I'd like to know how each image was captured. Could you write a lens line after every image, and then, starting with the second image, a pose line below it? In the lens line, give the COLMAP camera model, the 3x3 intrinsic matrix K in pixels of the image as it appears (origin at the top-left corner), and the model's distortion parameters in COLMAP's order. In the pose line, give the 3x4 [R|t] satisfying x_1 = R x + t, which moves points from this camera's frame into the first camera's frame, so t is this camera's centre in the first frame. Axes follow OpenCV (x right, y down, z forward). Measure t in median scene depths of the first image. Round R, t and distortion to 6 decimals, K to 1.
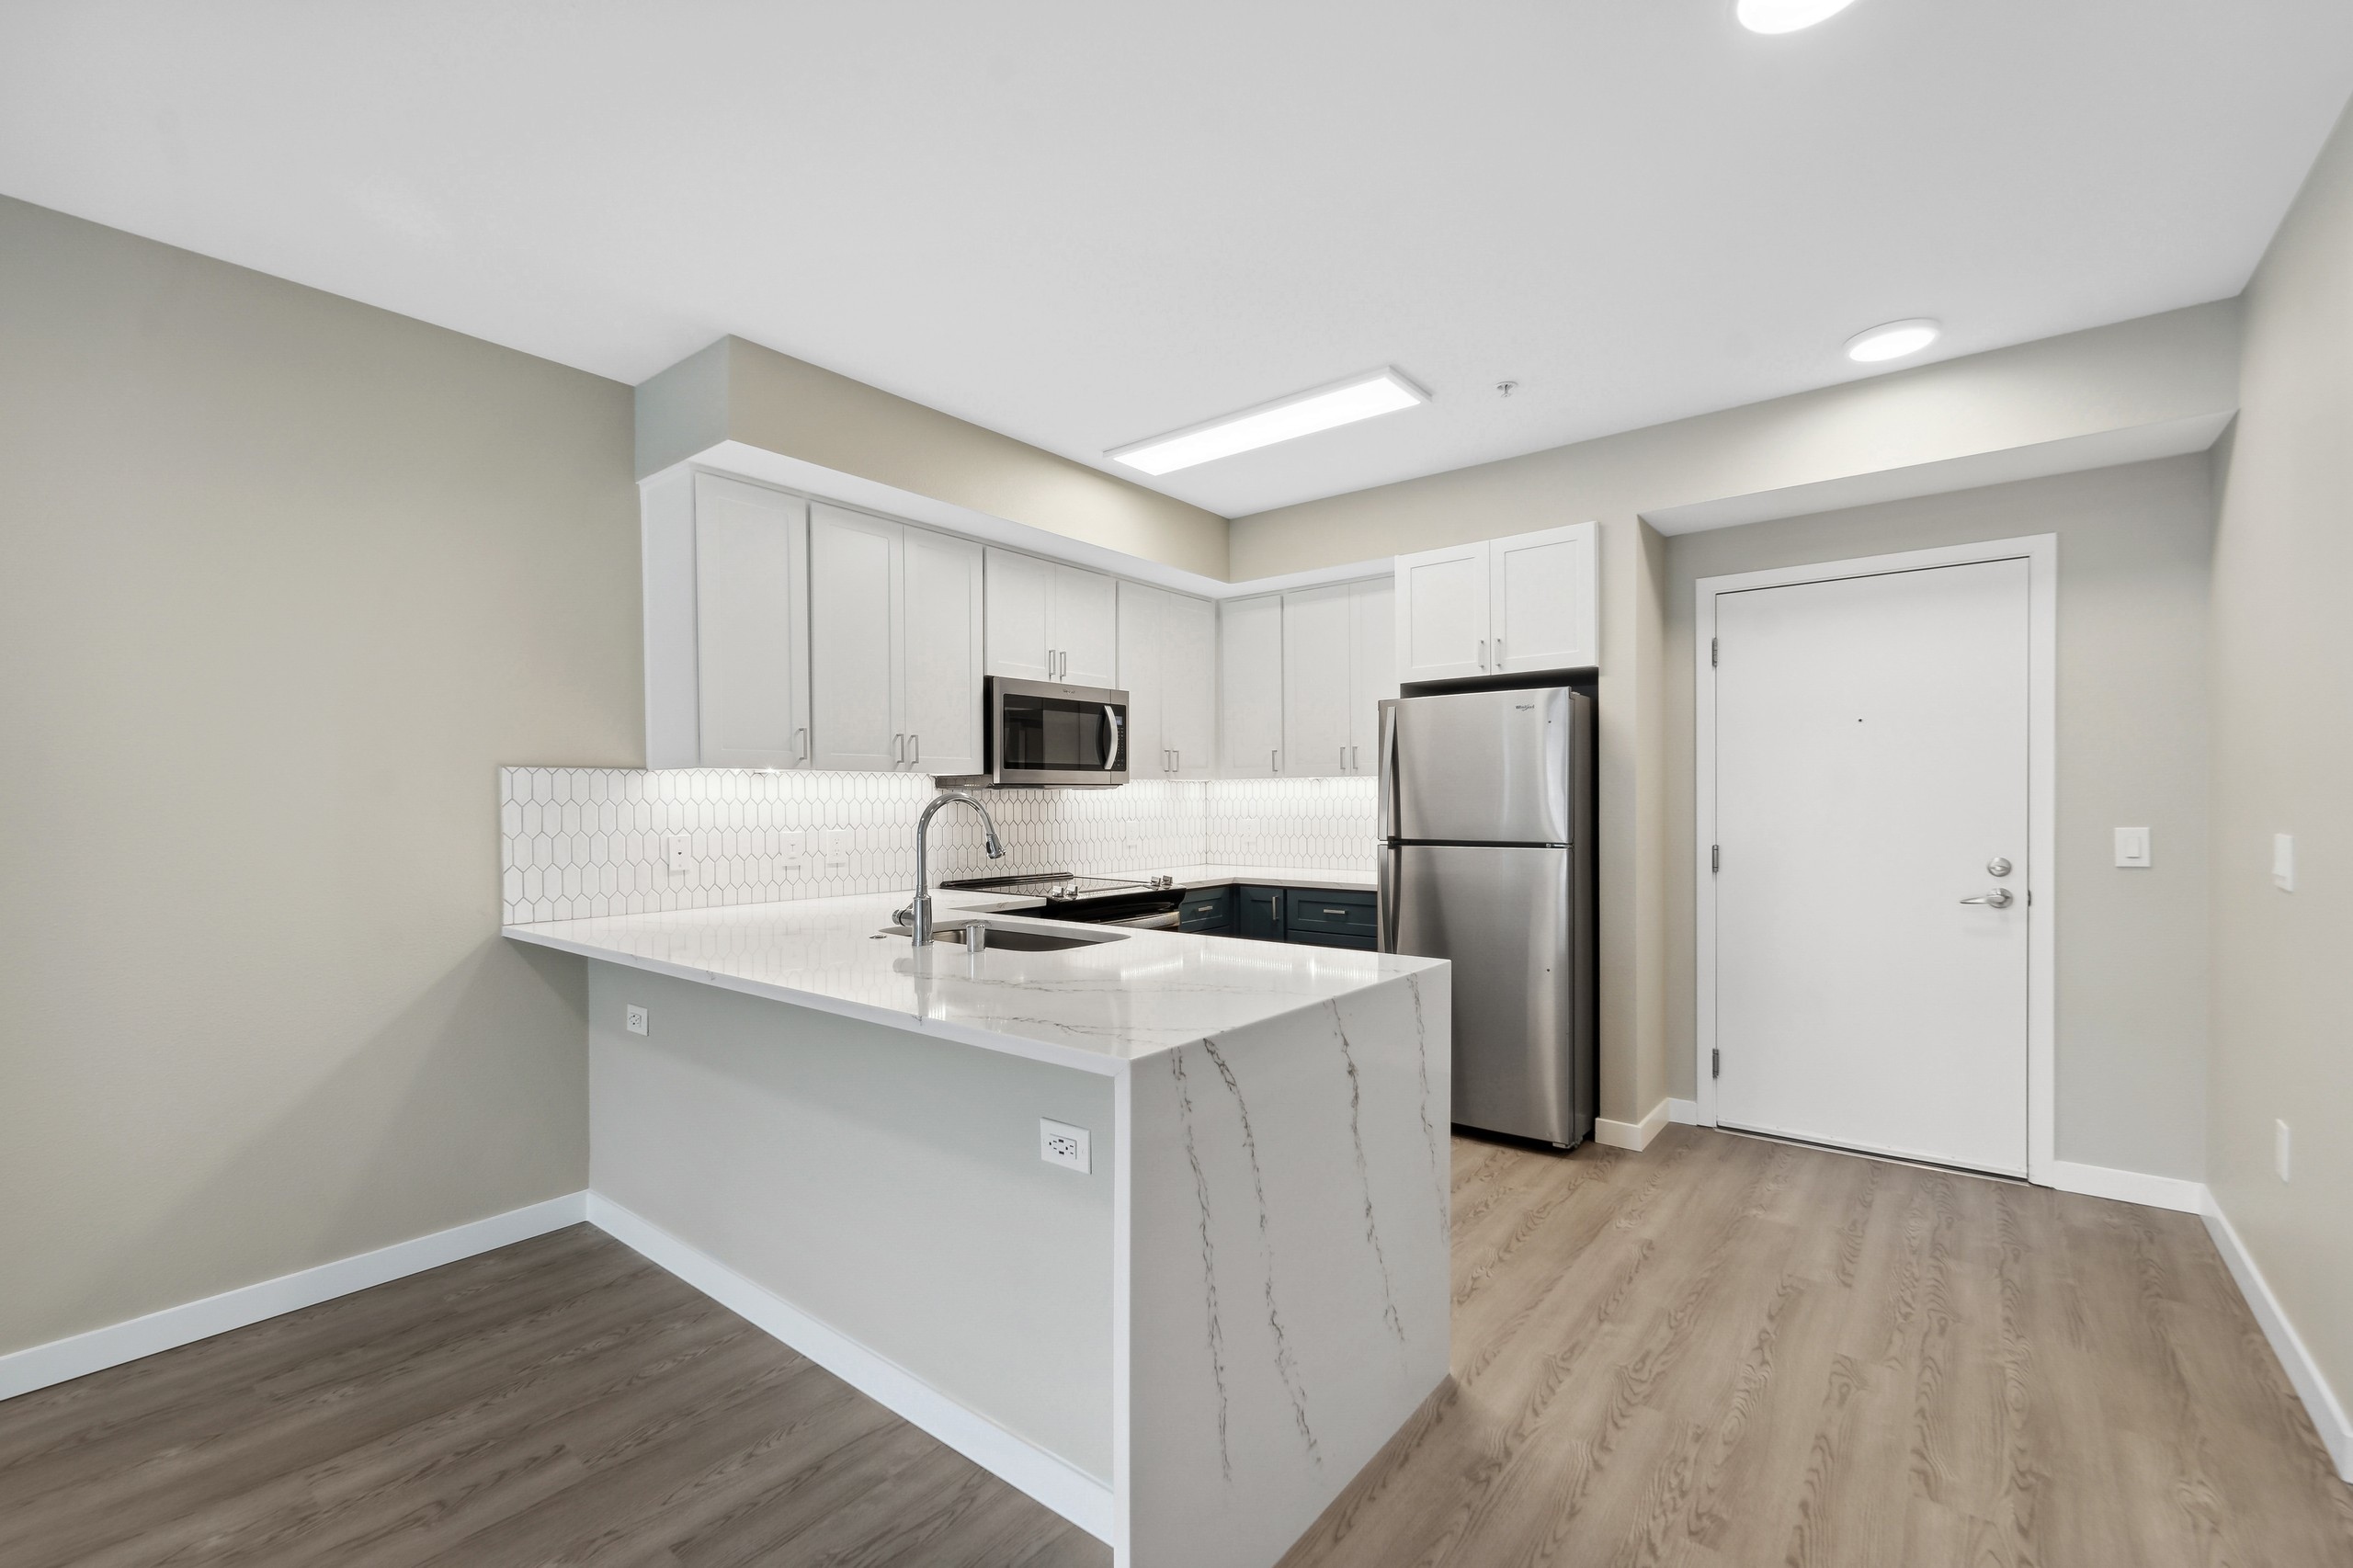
lens RADIAL K [[997.8, 0, 1176.5], [0, 997.8, 784.0], [0, 0, 1]] dist [-0.000054, 0.000001]
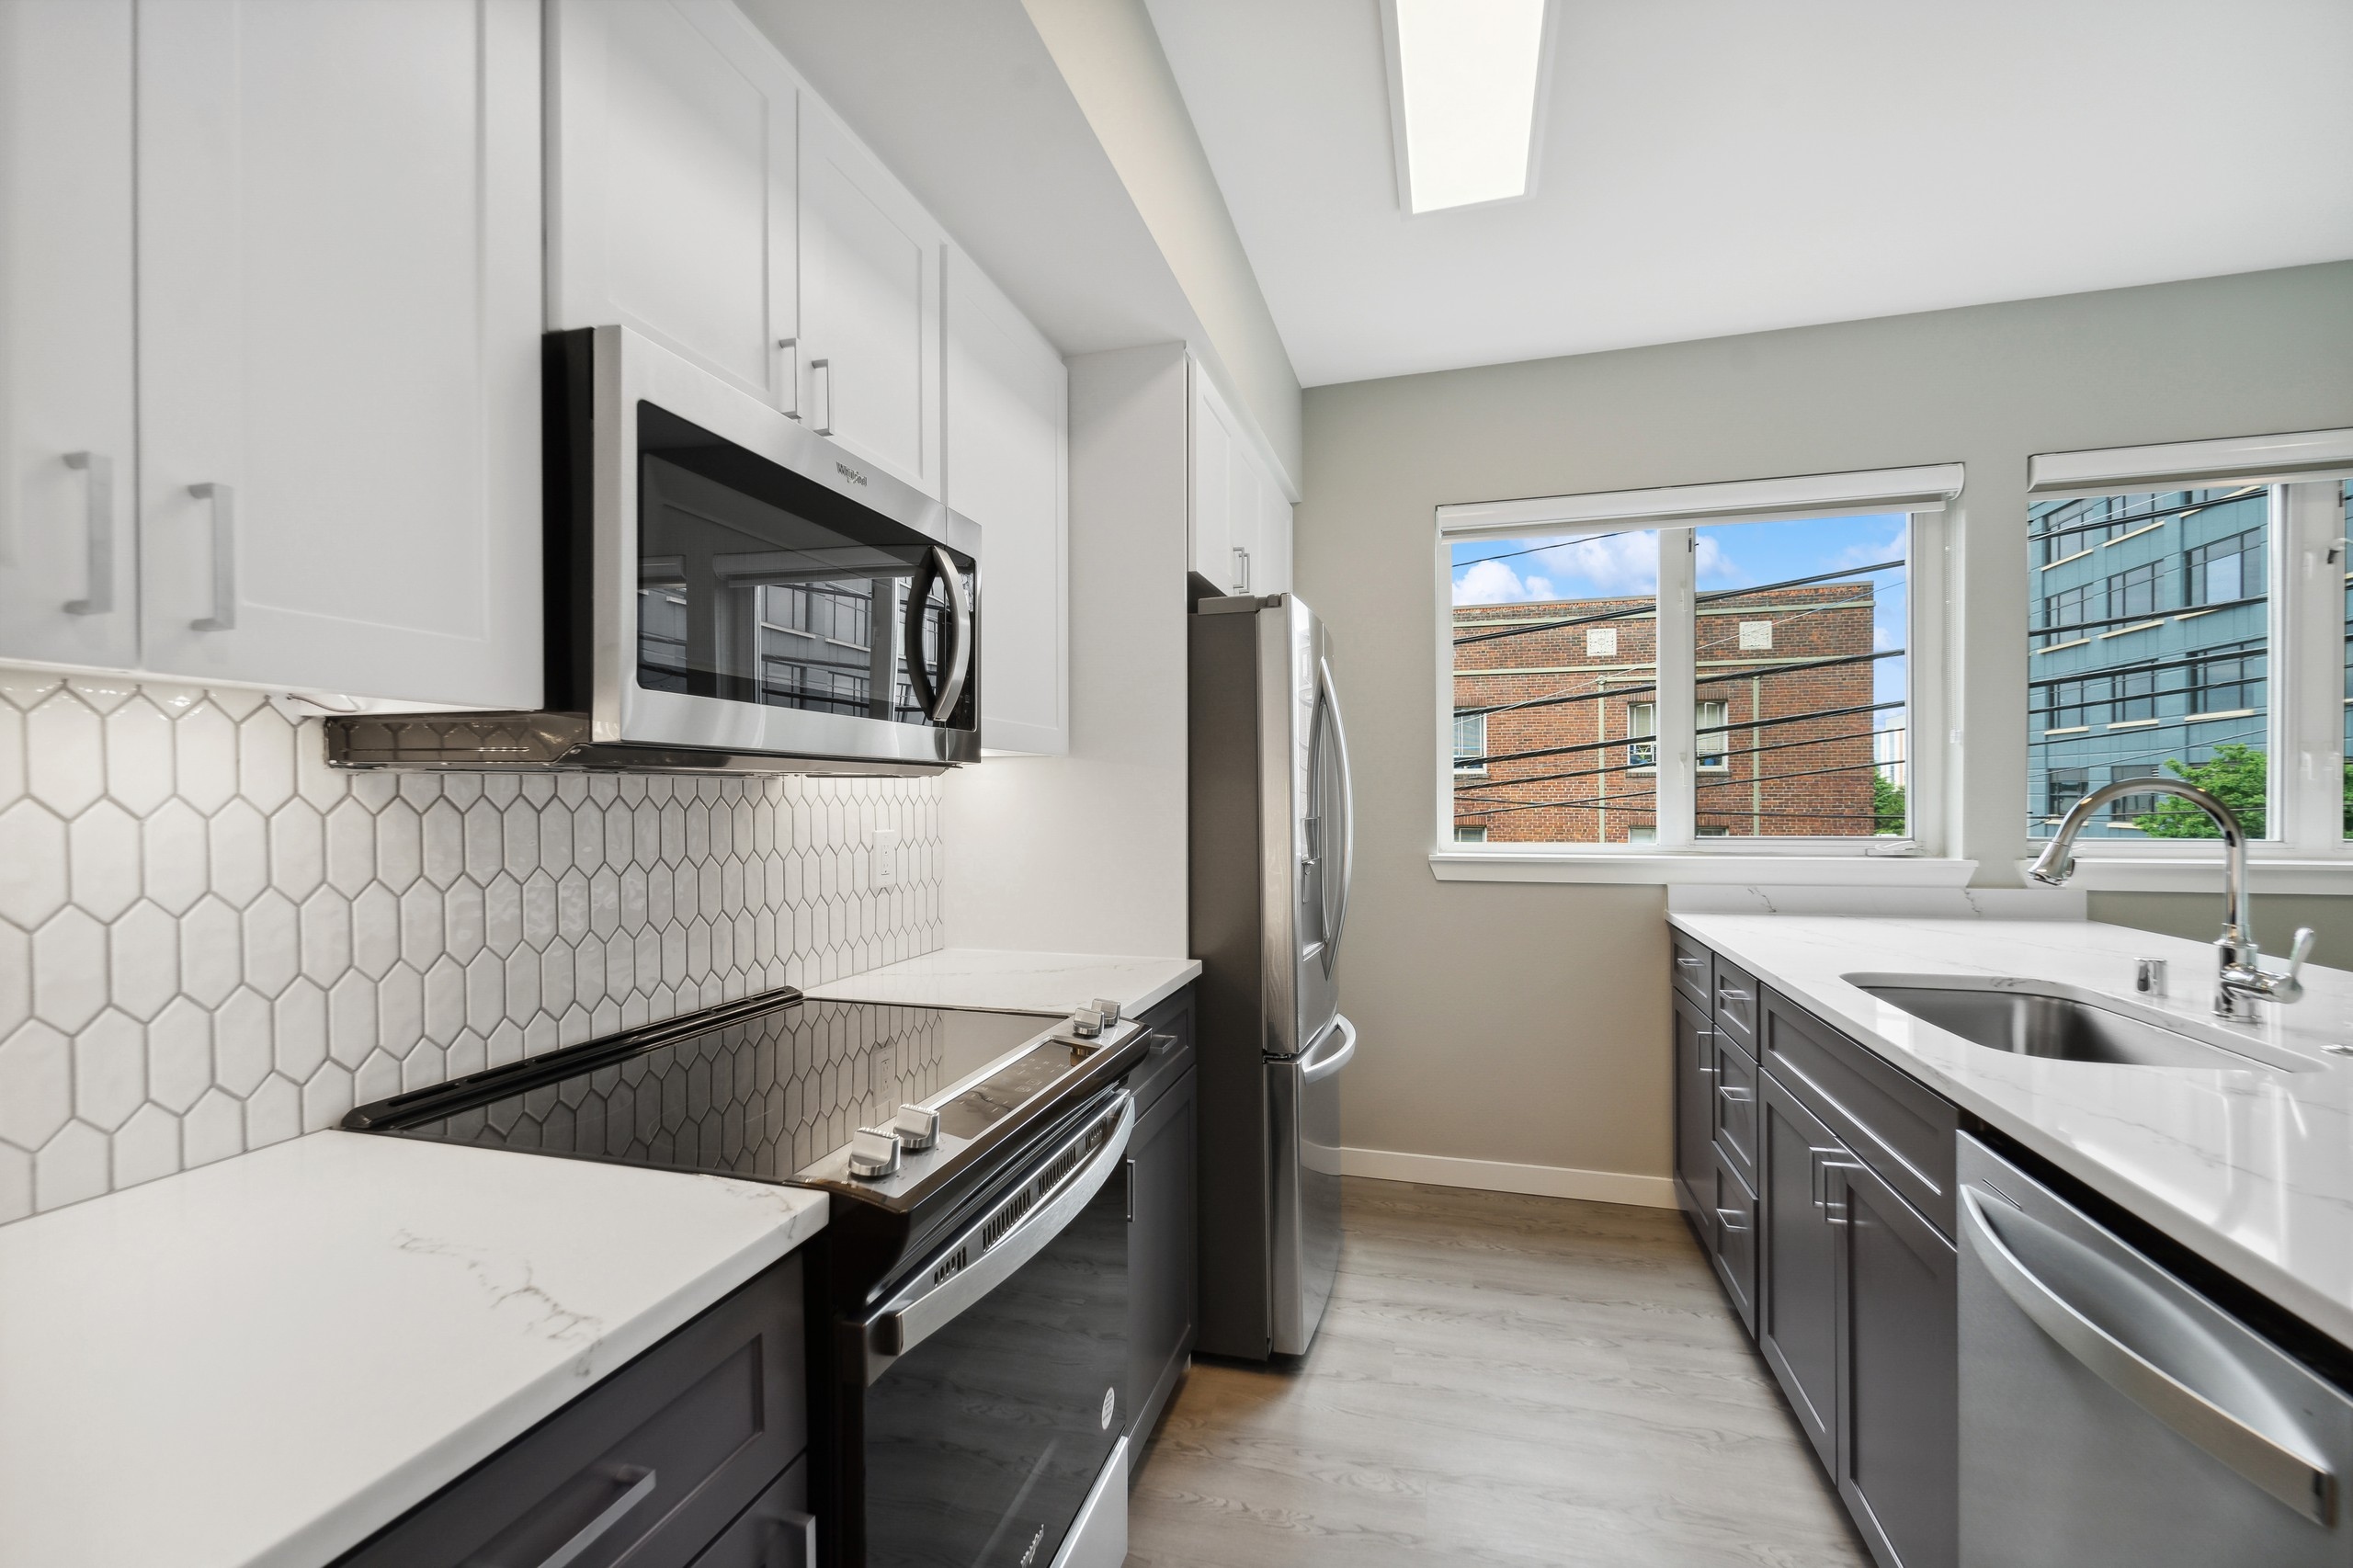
lens RADIAL K [[995.7, 0, 1176.5], [0, 995.7, 784.0], [0, 0, 1]] dist [-0.000585, -0.000028]
pose [[0.924043, 0.004859, 0.382257, -0.135971], [-0.010675, 0.999857, 0.013095, 0.003399], [-0.382139, -0.016181, 0.923963, 0.677999]]
